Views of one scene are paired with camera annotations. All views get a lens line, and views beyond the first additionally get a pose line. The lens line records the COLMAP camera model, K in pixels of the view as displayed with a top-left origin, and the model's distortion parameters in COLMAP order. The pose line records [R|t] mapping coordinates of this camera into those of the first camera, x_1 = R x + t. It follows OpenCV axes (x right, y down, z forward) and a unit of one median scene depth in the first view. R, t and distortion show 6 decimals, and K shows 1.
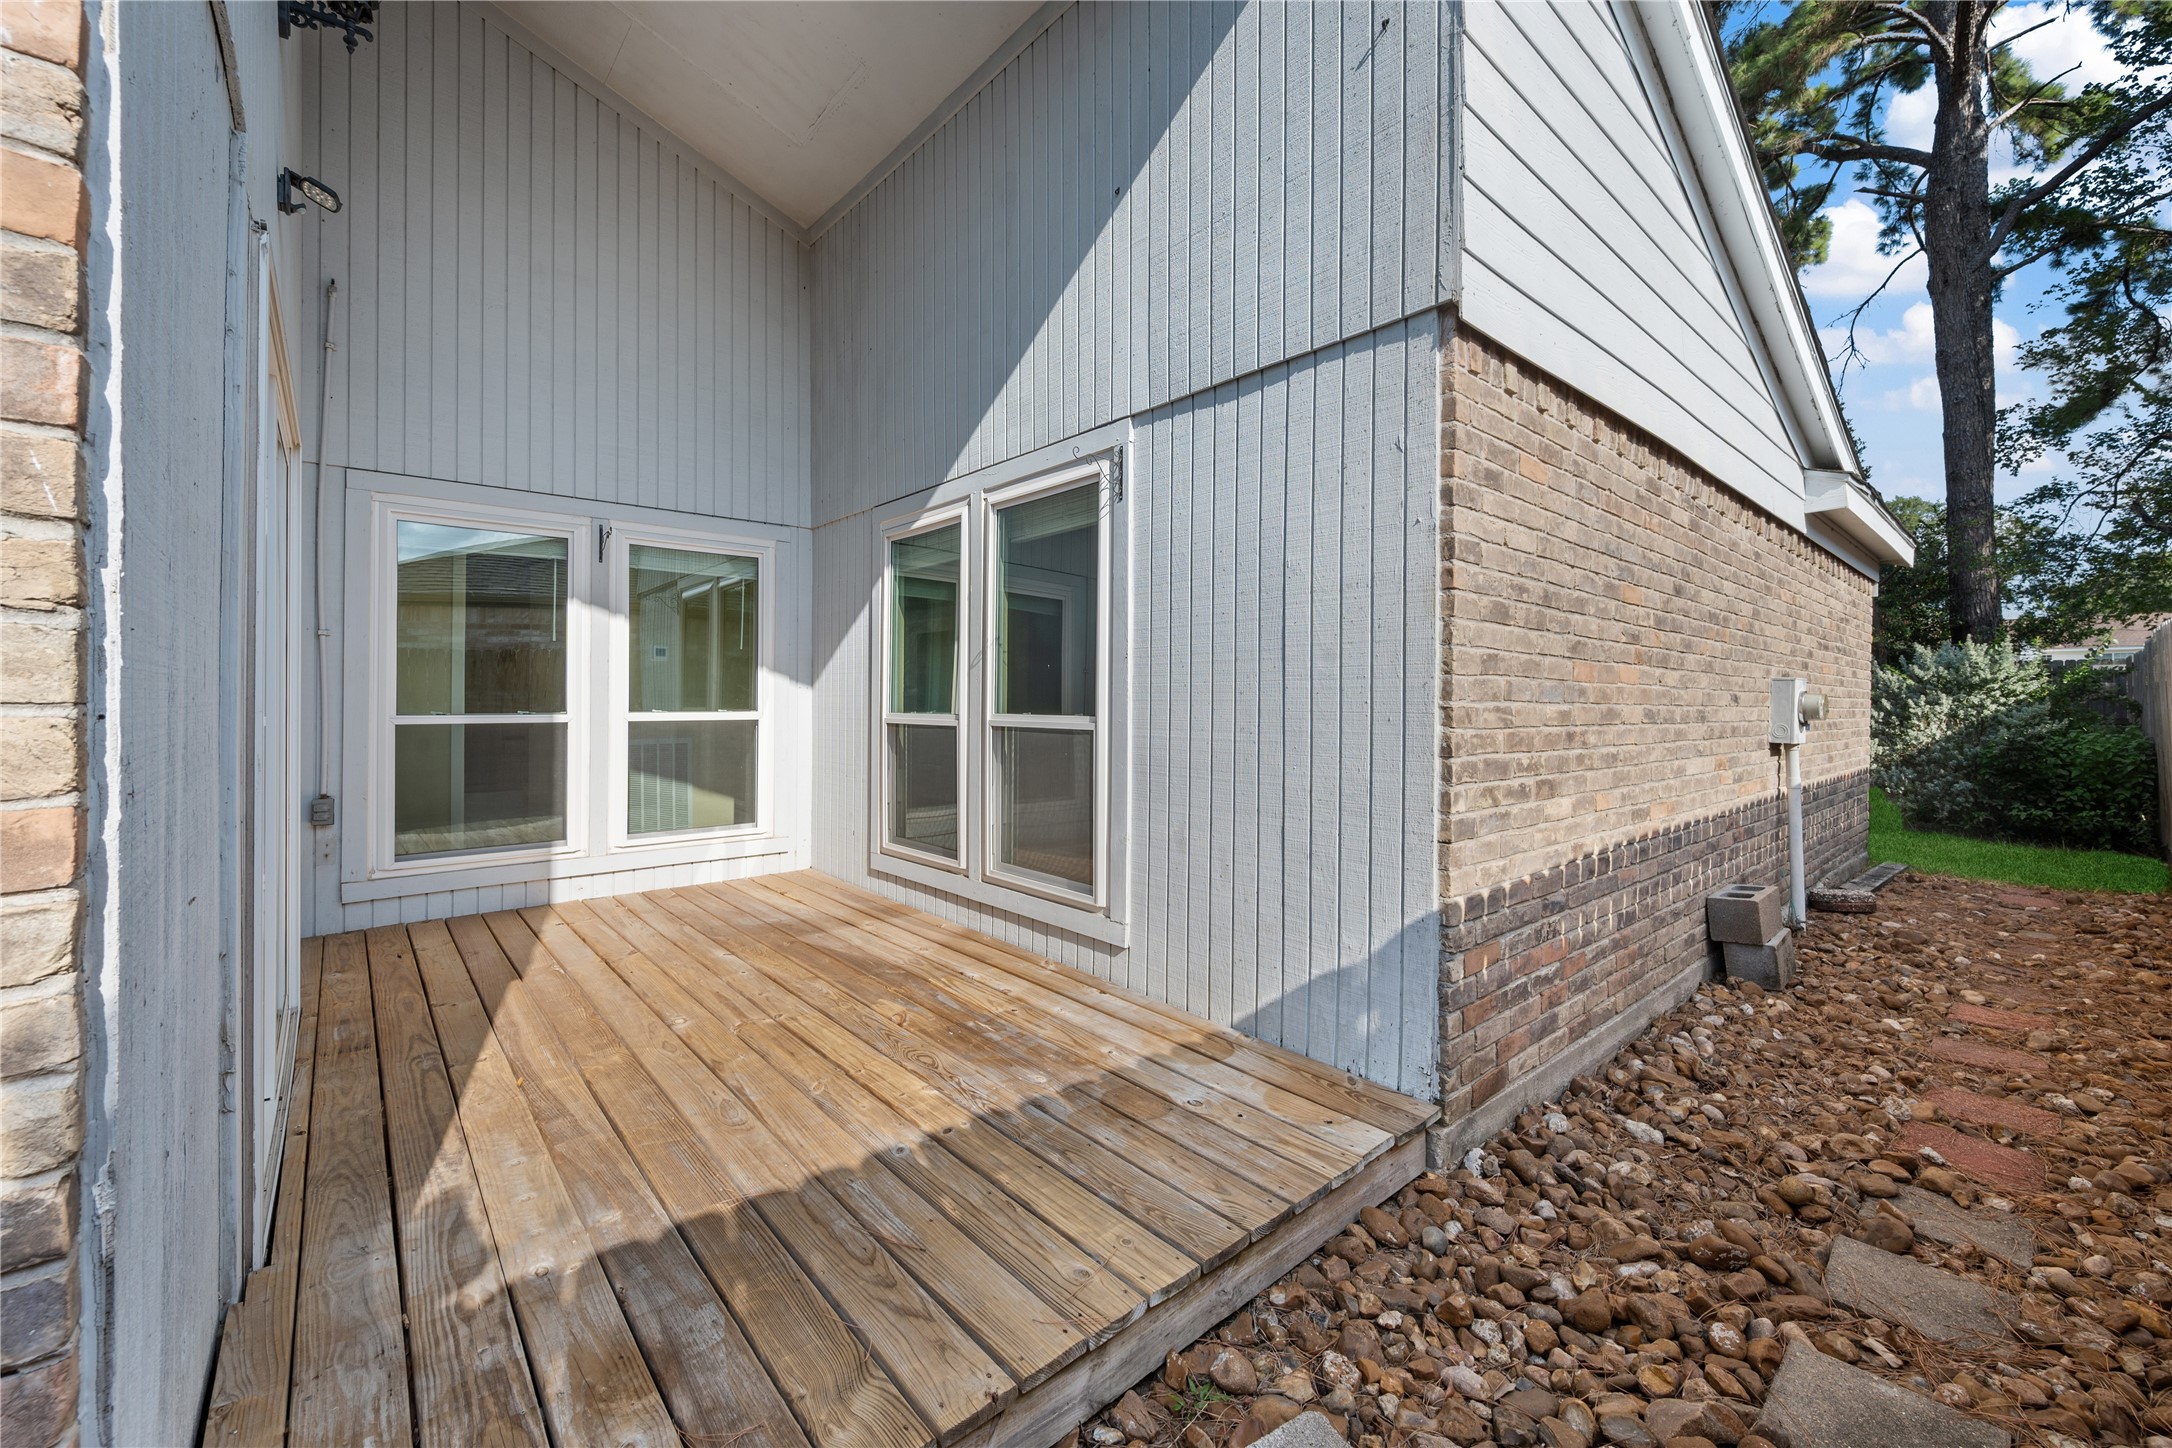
lens RADIAL K [[870.4, 0, 1101.4], [0, 870.4, 701.4], [0, 0, 1]] dist [0.000826, -0.000105]
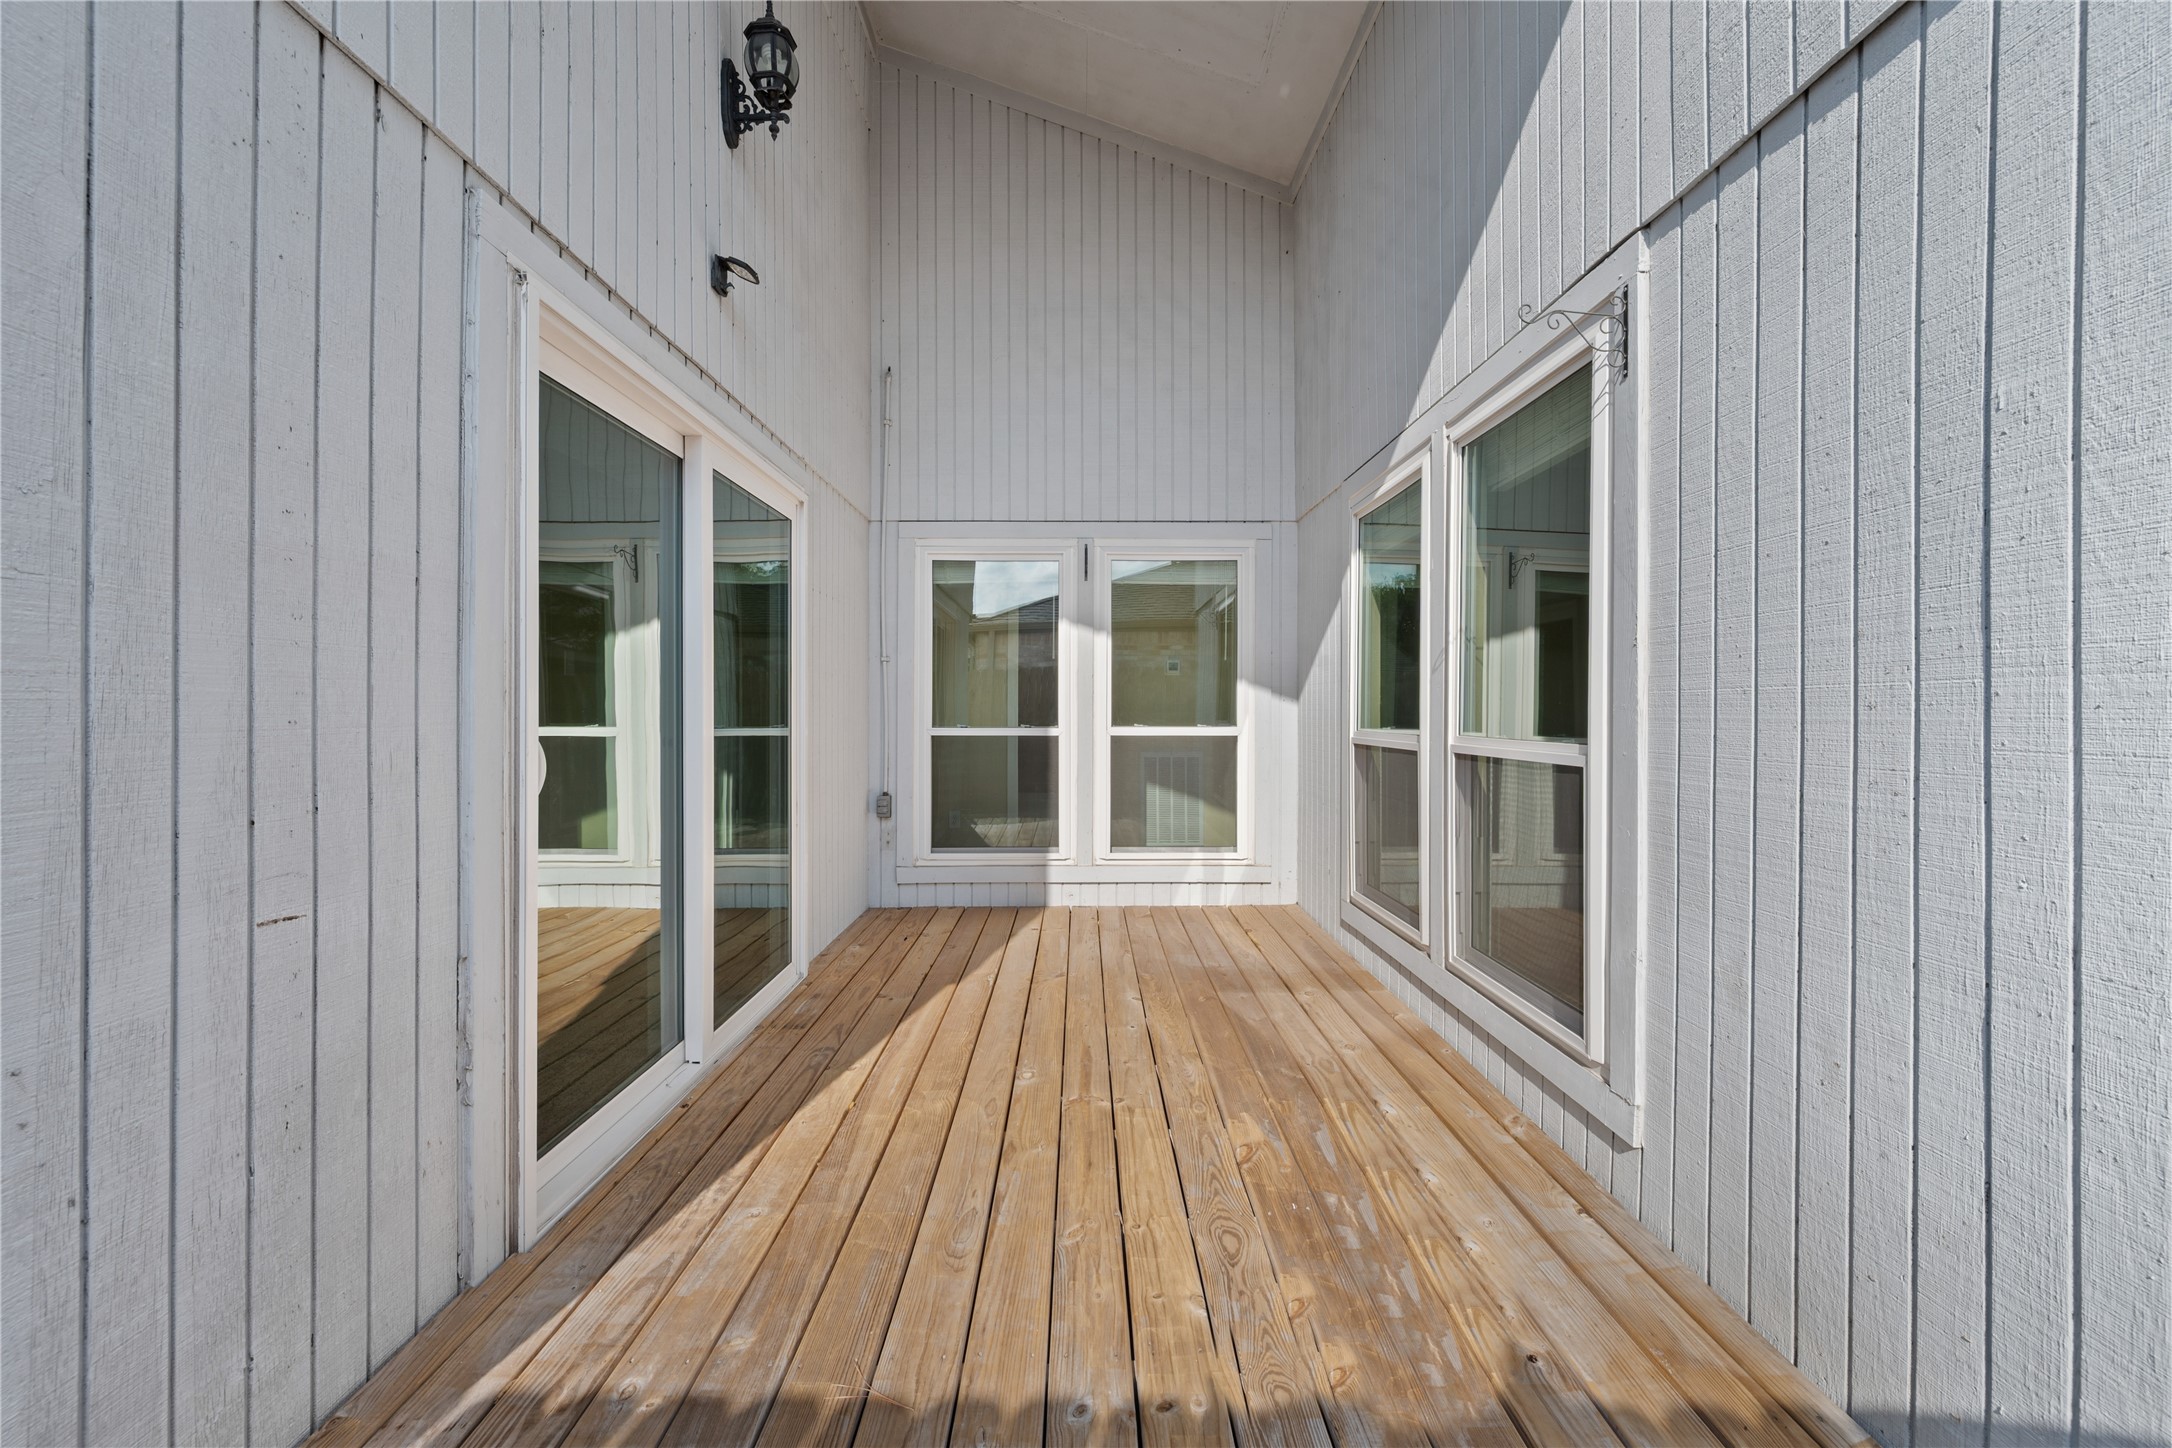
lens RADIAL K [[859.0, 0, 1087.7], [0, 859.0, 708.0], [0, 0, 1]] dist [0.001412, -0.000341]
pose [[0.759136, -0.003053, -0.650925, 0.112957], [-0.000604, 0.999985, -0.005395, -0.004889], [0.650932, 0.004489, 0.759123, 0.297538]]
